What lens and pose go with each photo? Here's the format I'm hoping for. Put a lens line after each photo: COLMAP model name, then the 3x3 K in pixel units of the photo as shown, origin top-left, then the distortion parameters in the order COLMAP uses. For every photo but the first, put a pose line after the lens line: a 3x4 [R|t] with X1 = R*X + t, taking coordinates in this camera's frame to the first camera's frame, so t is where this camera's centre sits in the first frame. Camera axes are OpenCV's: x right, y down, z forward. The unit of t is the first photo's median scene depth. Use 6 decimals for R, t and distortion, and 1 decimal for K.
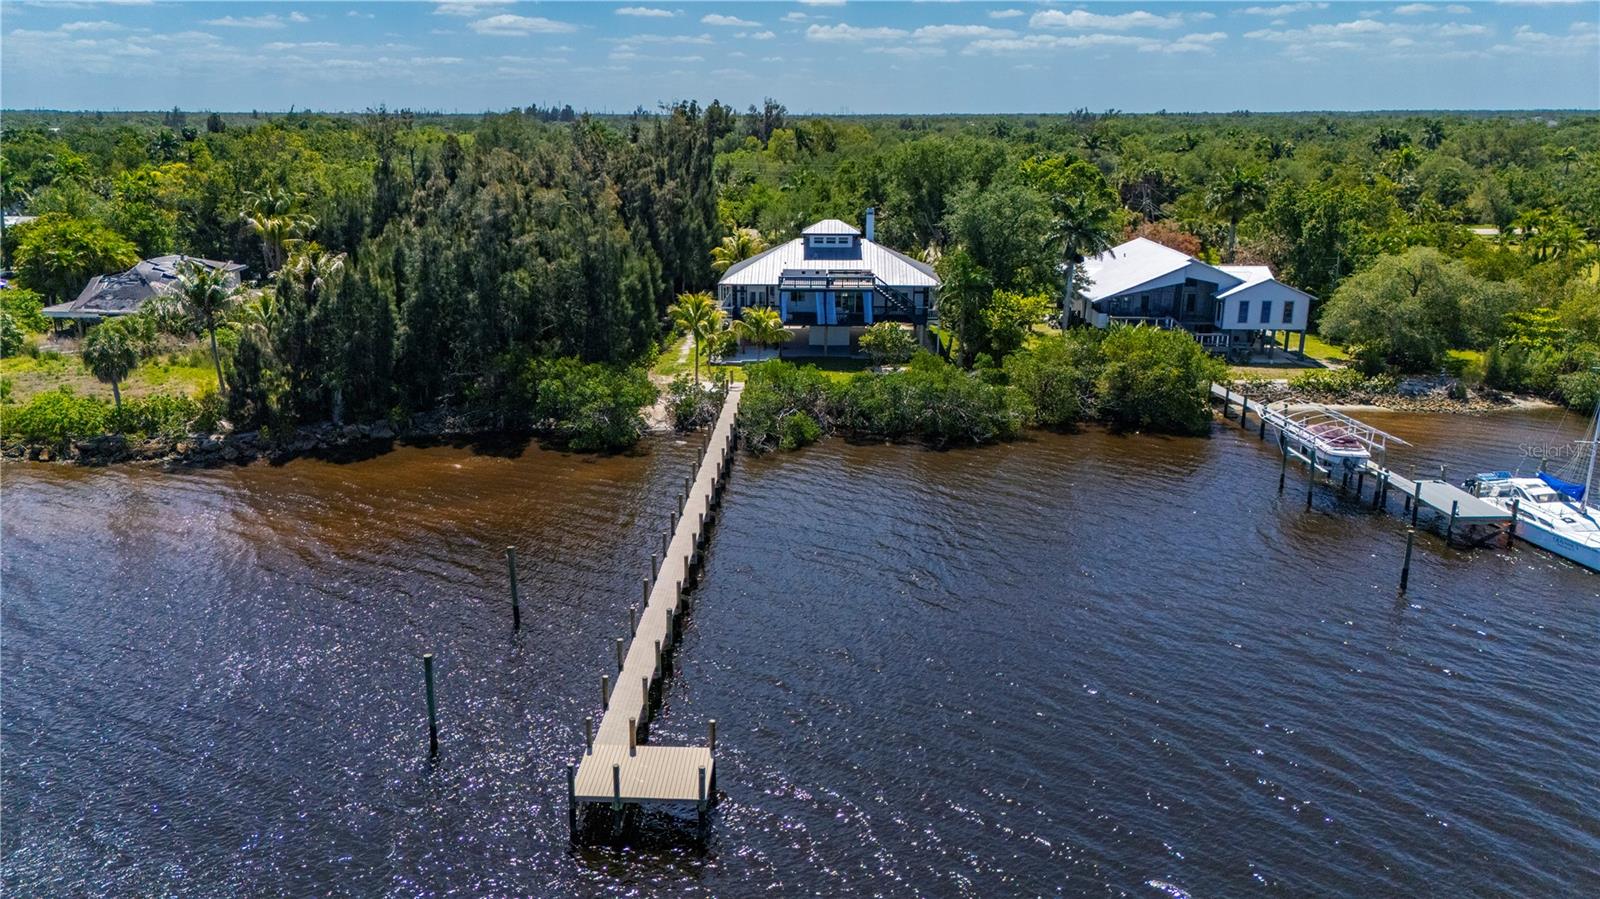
lens RADIAL K [[1169.7, 0, 793.7], [0, 1169.7, 447.7], [0, 0, 1]] dist [0.039260, -0.000191]
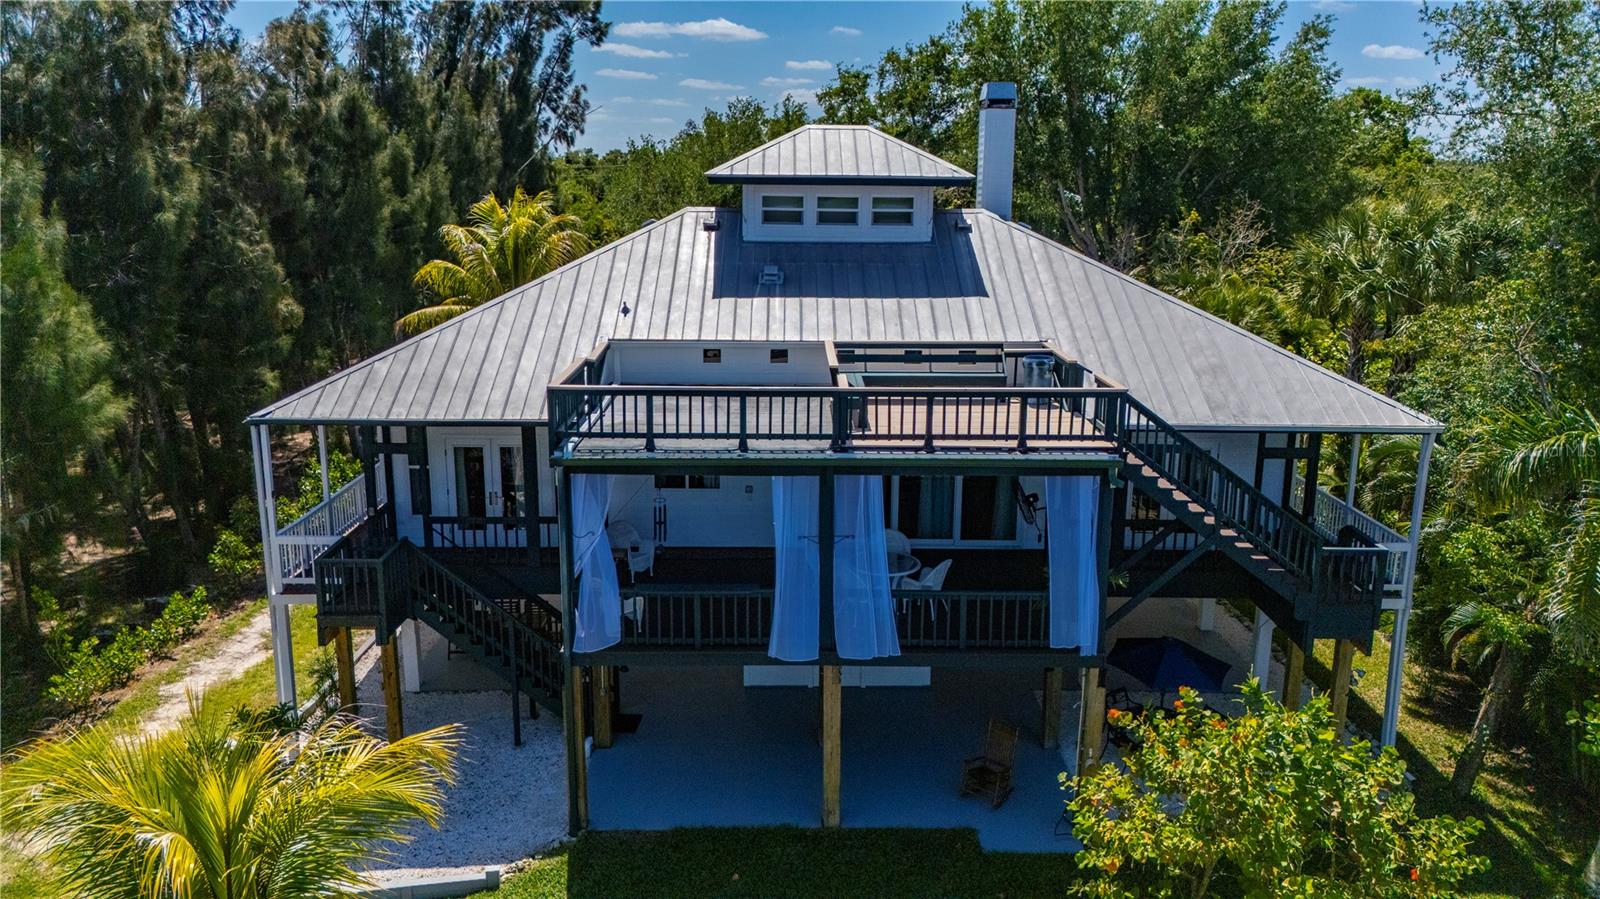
lens RADIAL K [[1169.7, 0, 793.7], [0, 1169.7, 447.7], [0, 0, 1]] dist [0.039260, -0.000191]
pose [[0.998818, -0.002801, 0.048529, 0.012755], [0.005284, 0.998679, -0.051113, -0.121566], [-0.048322, 0.051309, 0.997513, 0.786438]]
